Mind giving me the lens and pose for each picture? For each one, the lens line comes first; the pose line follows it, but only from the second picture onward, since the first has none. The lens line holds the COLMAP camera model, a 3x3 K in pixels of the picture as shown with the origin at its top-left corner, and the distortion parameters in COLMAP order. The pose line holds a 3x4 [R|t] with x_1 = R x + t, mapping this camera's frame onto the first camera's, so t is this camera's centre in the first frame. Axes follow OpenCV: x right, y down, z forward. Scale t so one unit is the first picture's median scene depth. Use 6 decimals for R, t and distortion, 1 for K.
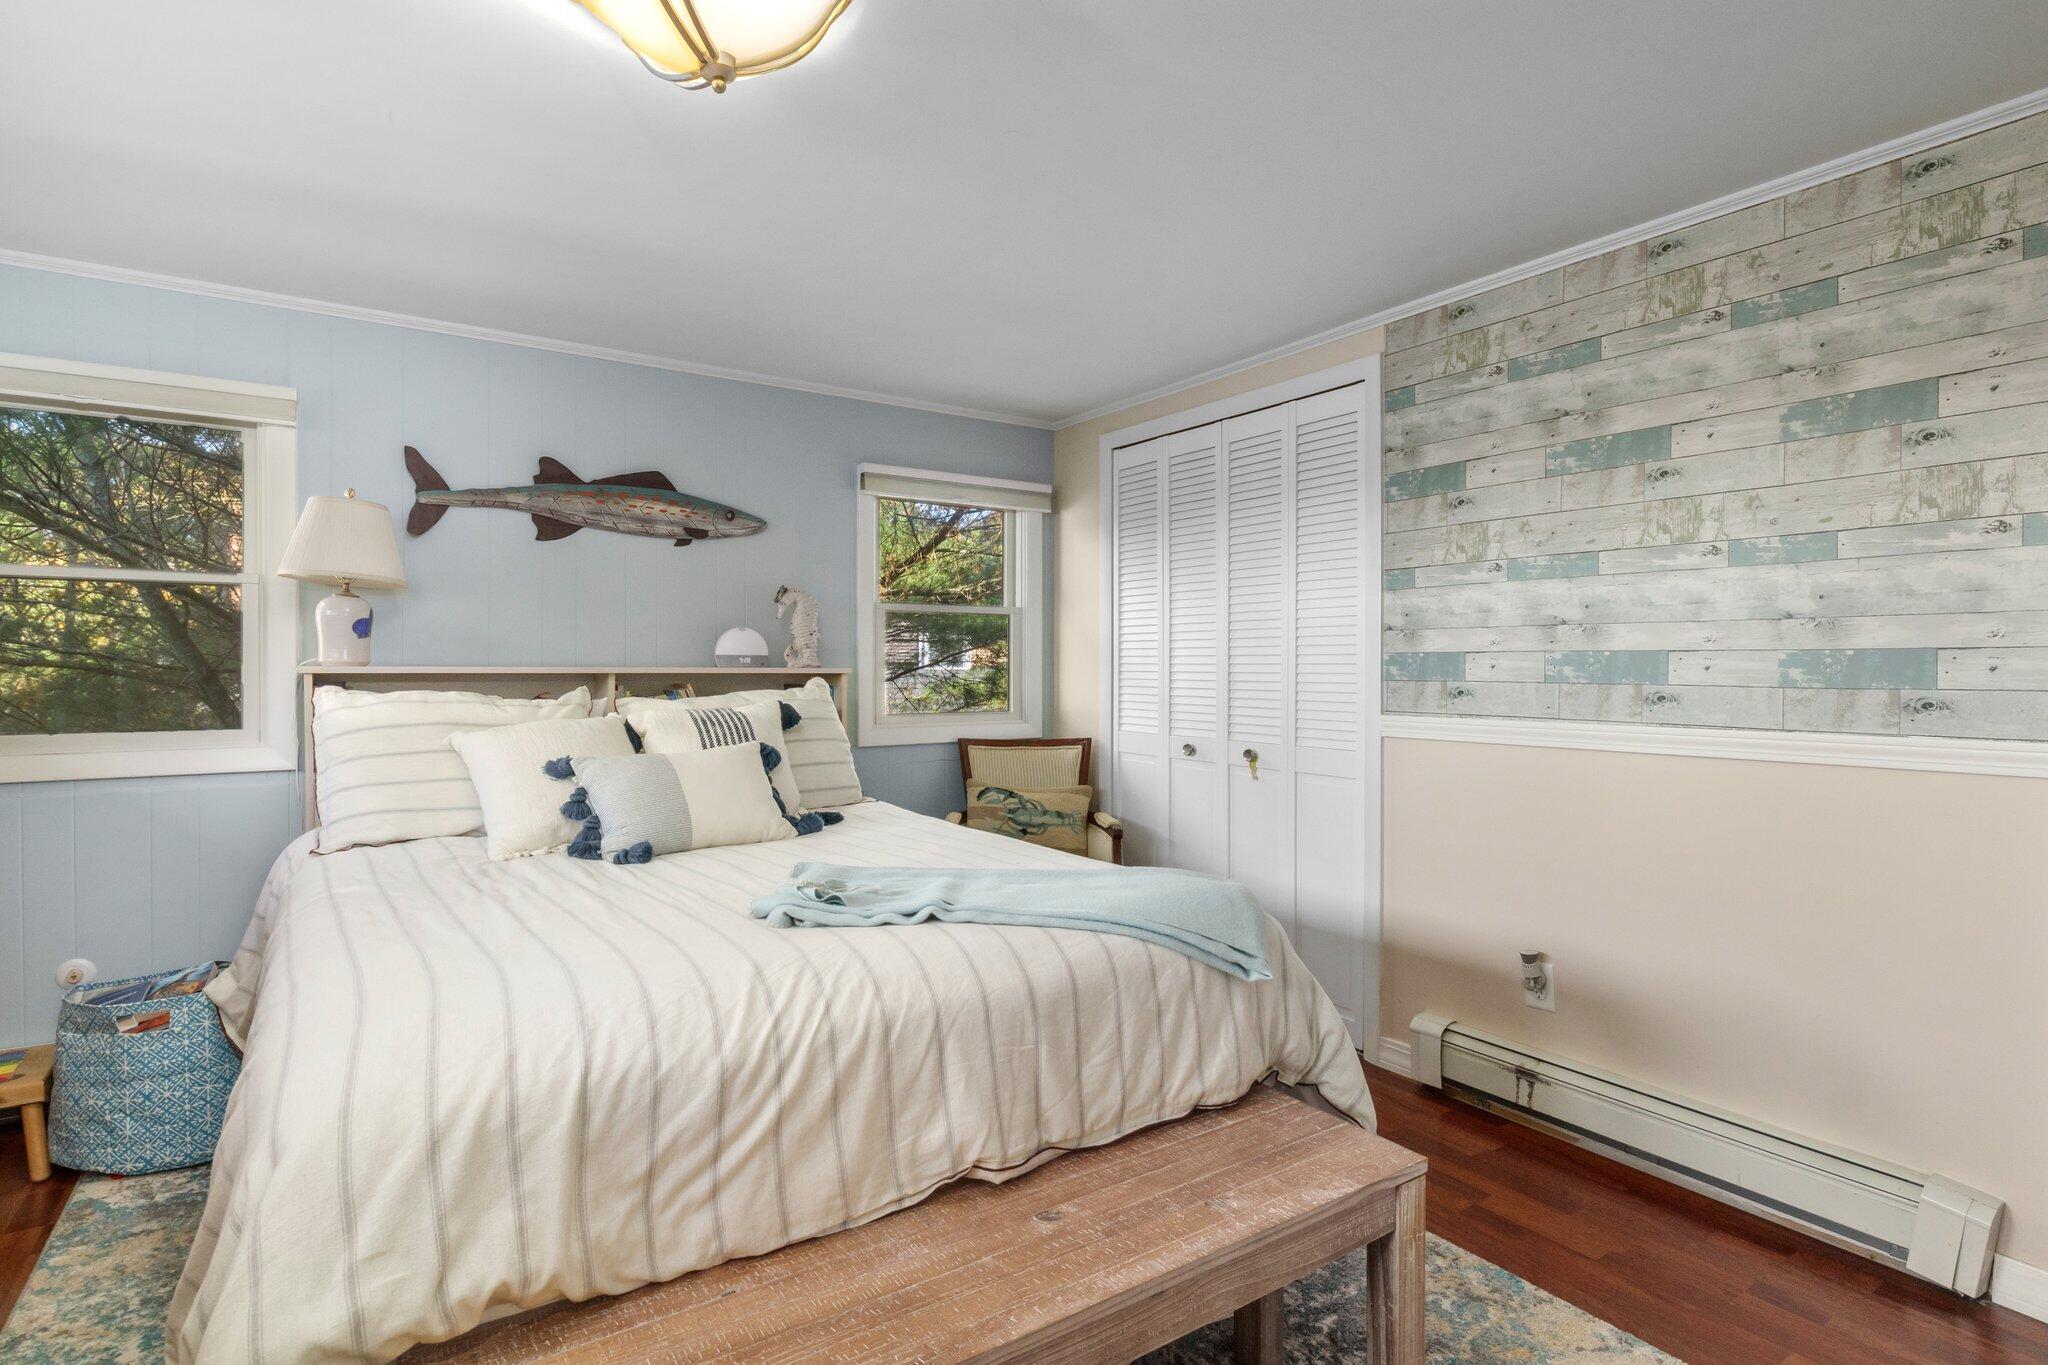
lens RADIAL K [[1020.1, 0, 1029.5], [0, 1020.1, 680.1], [0, 0, 1]] dist [-0.011019, -0.001362]
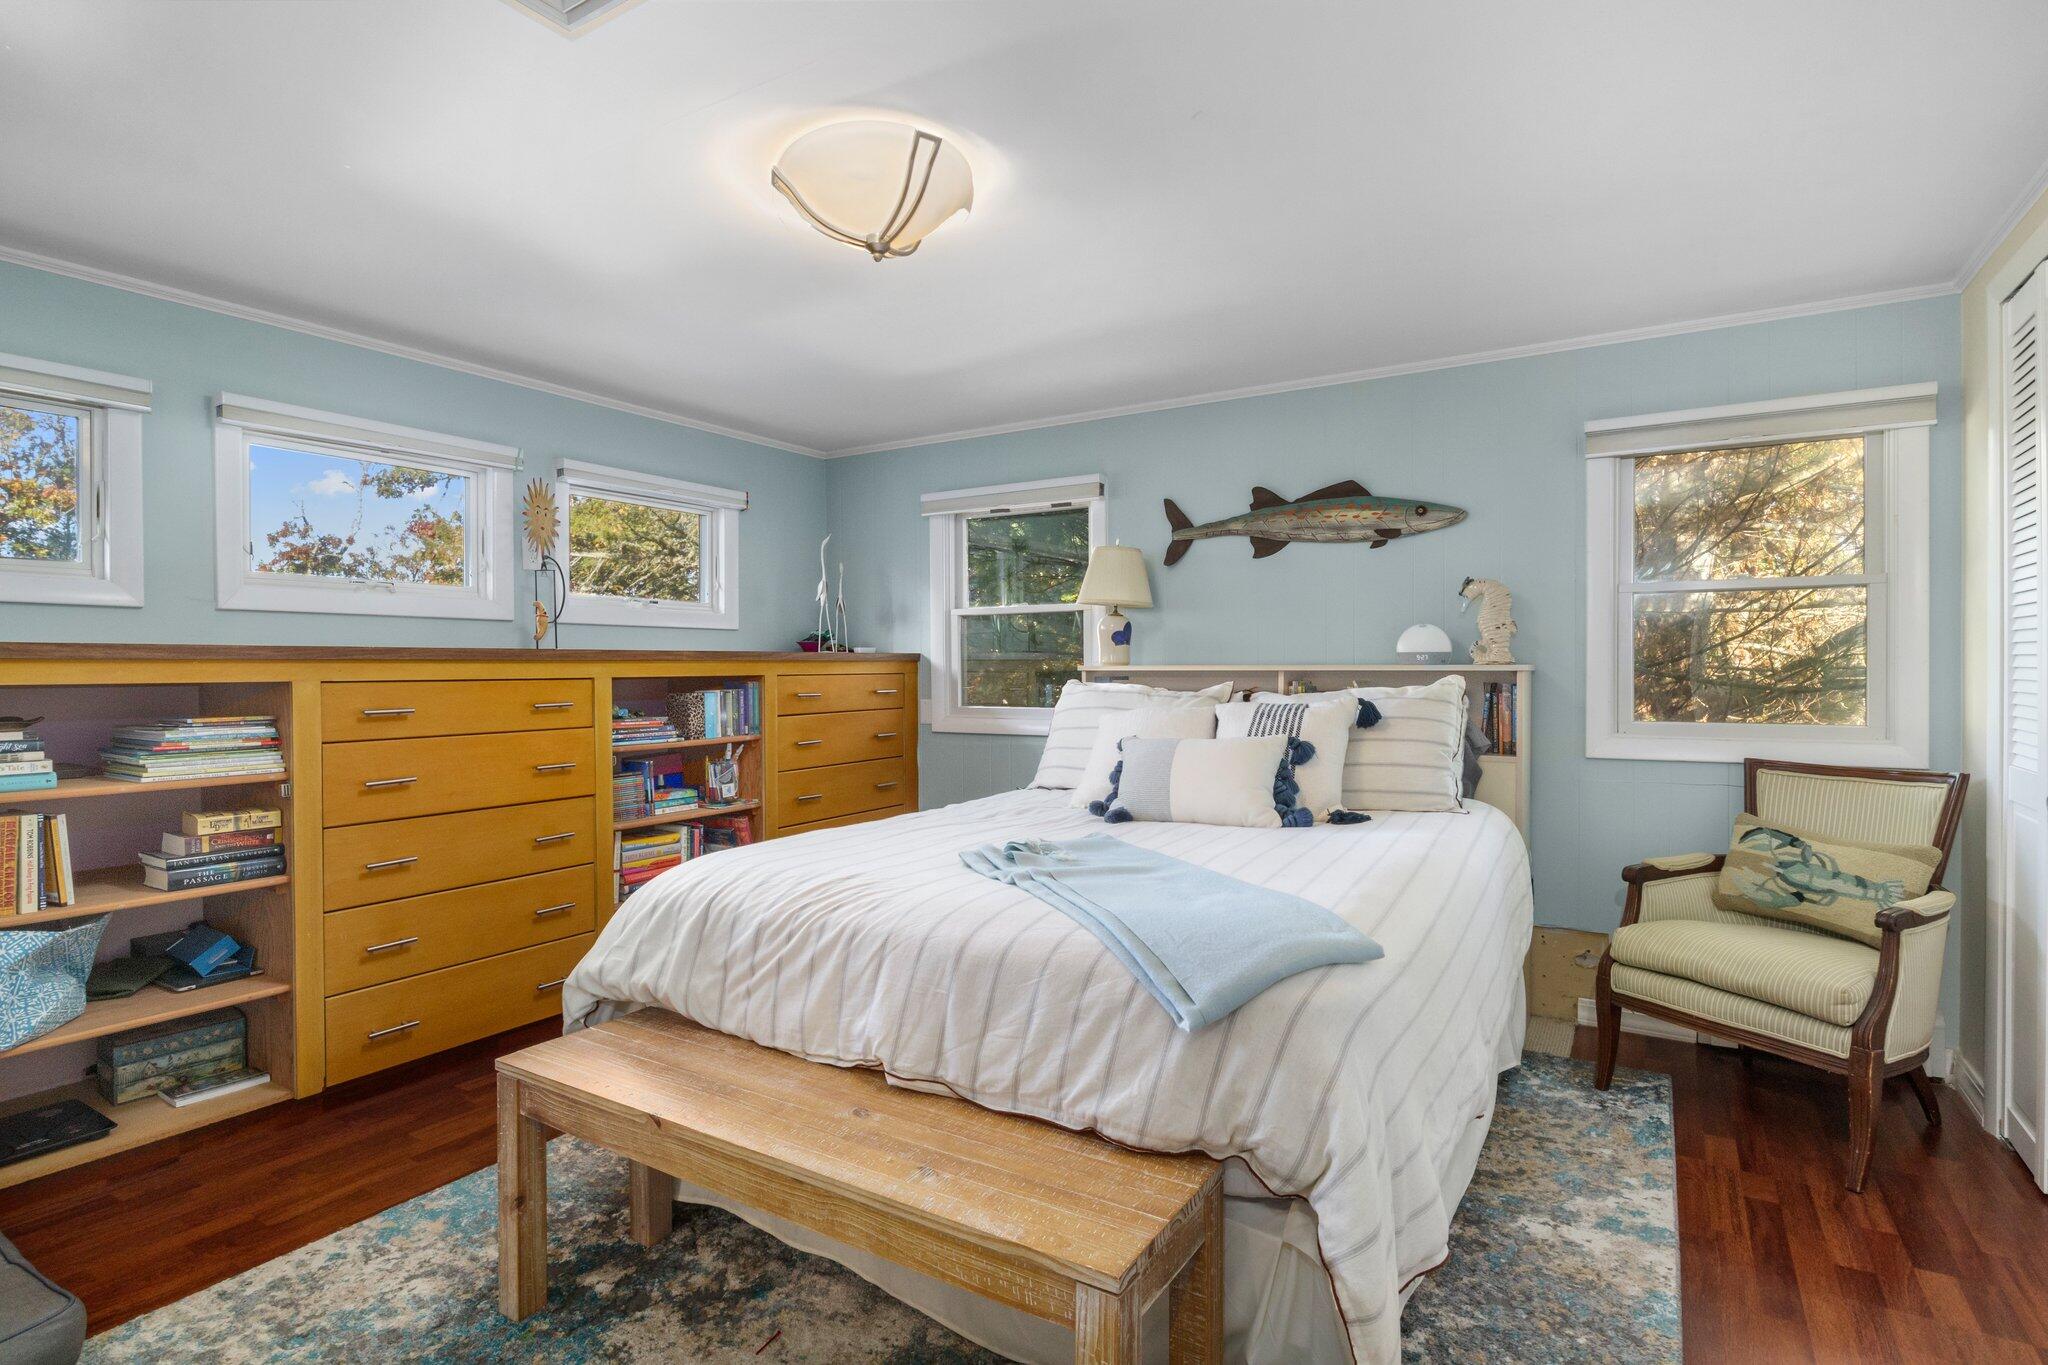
lens RADIAL K [[1020.1, 0, 1027.7], [0, 1020.1, 674.1], [0, 0, 1]] dist [-0.011019, -0.001362]
pose [[0.407664, 0.001735, -0.913130, 0.510317], [-0.006899, 0.999976, -0.001180, 0.000425], [0.913106, 0.006781, 0.407666, 0.286326]]
